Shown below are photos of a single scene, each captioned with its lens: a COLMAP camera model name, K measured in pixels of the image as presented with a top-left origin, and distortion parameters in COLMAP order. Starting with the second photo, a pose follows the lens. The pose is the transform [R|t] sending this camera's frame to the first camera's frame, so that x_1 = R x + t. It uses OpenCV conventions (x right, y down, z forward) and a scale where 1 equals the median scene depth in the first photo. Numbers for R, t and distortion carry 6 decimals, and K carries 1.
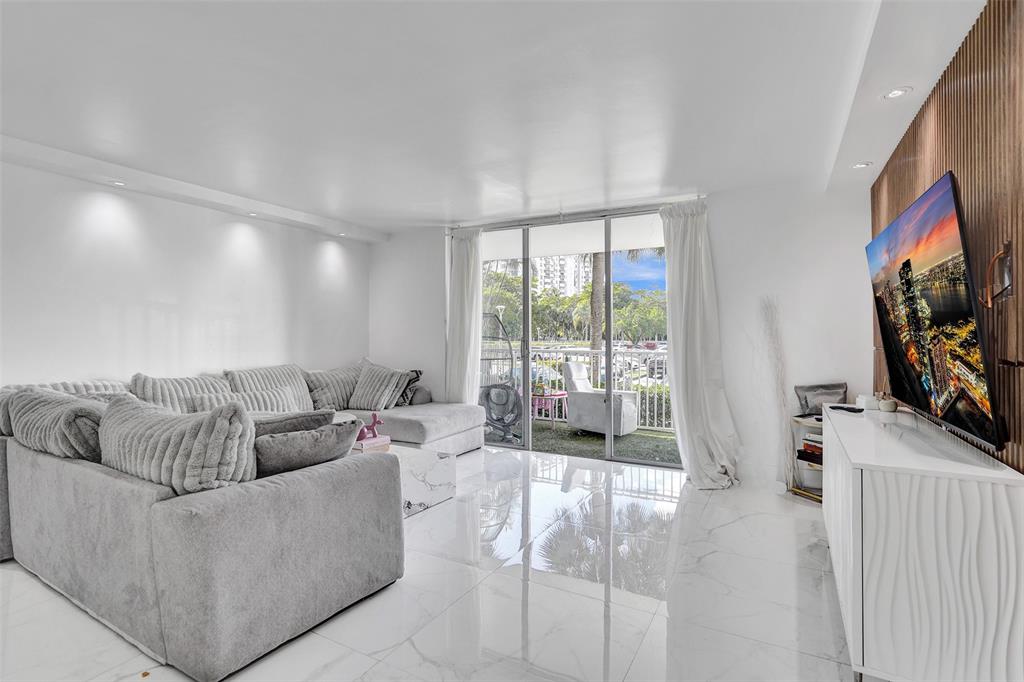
lens RADIAL K [[491.8, 0, 528.4], [0, 491.8, 329.7], [0, 0, 1]] dist [-0.035036, 0.017112]
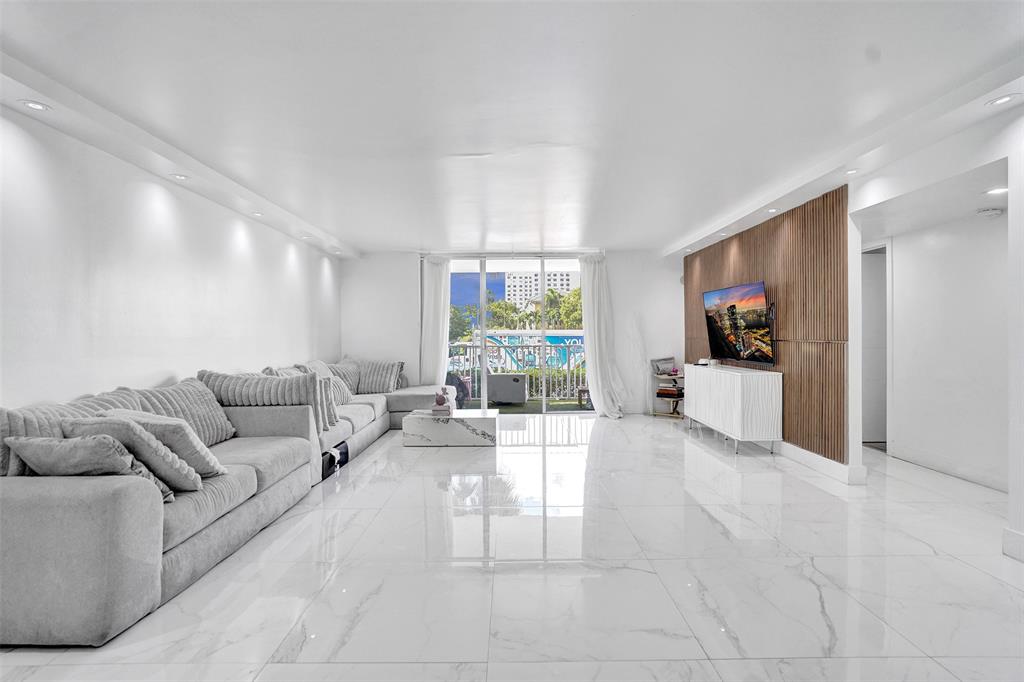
lens RADIAL K [[491.8, 0, 521.0], [0, 491.8, 338.4], [0, 0, 1]] dist [-0.035036, 0.017112]
pose [[0.872043, -0.011385, 0.489297, -0.825864], [0.001922, 0.999801, 0.019837, -0.006652], [-0.489426, -0.016358, 0.871892, -0.413055]]
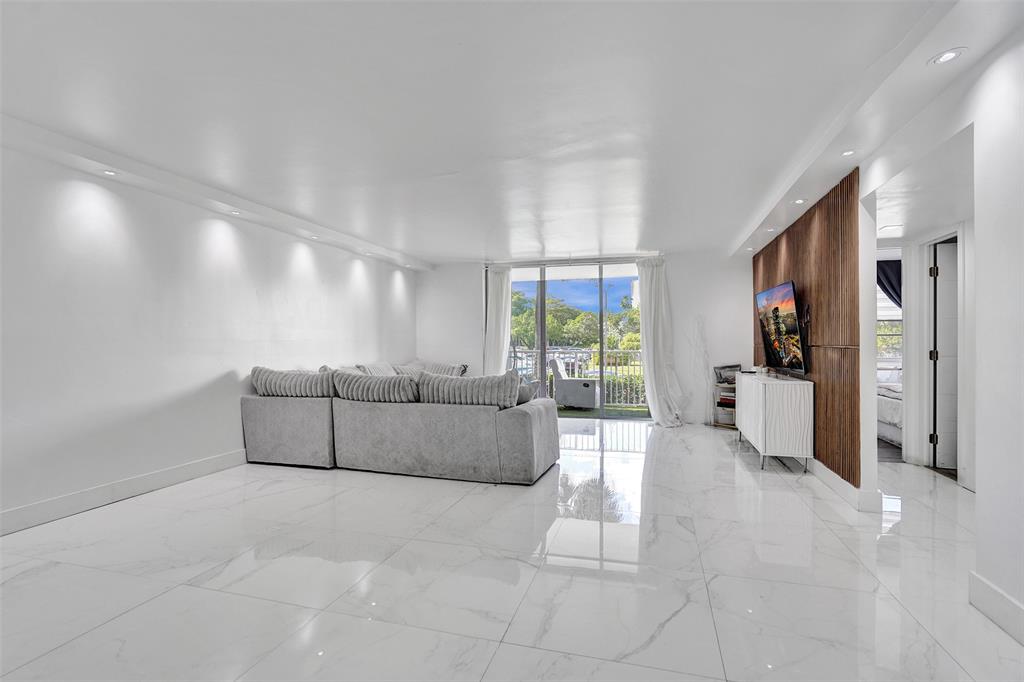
lens RADIAL K [[491.8, 0, 524.9], [0, 491.8, 347.1], [0, 0, 1]] dist [-0.035036, 0.017112]
pose [[0.974370, -0.007056, 0.224842, -0.529124], [0.001805, 0.999721, 0.023554, -0.000955], [-0.224945, -0.022545, 0.974111, -0.584553]]
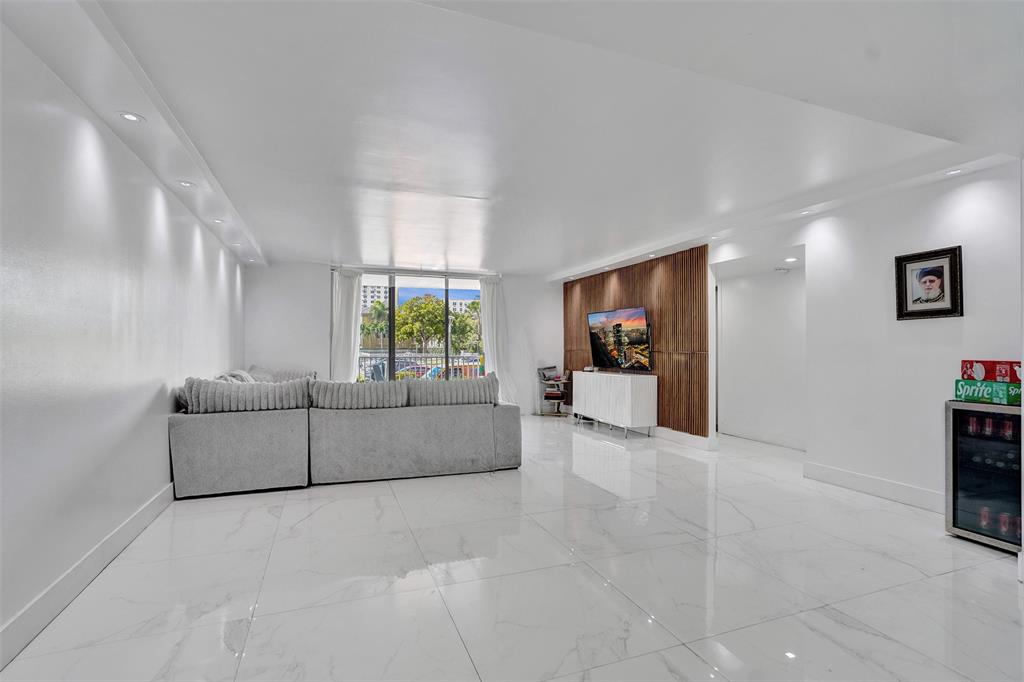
lens RADIAL K [[491.8, 0, 516.6], [0, 491.8, 349.4], [0, 0, 1]] dist [-0.035036, 0.017112]
pose [[0.640929, -0.002528, 0.767596, -1.248860], [-0.011675, 0.999847, 0.013041, -0.000329], [-0.767511, -0.017320, 0.640802, -0.367299]]
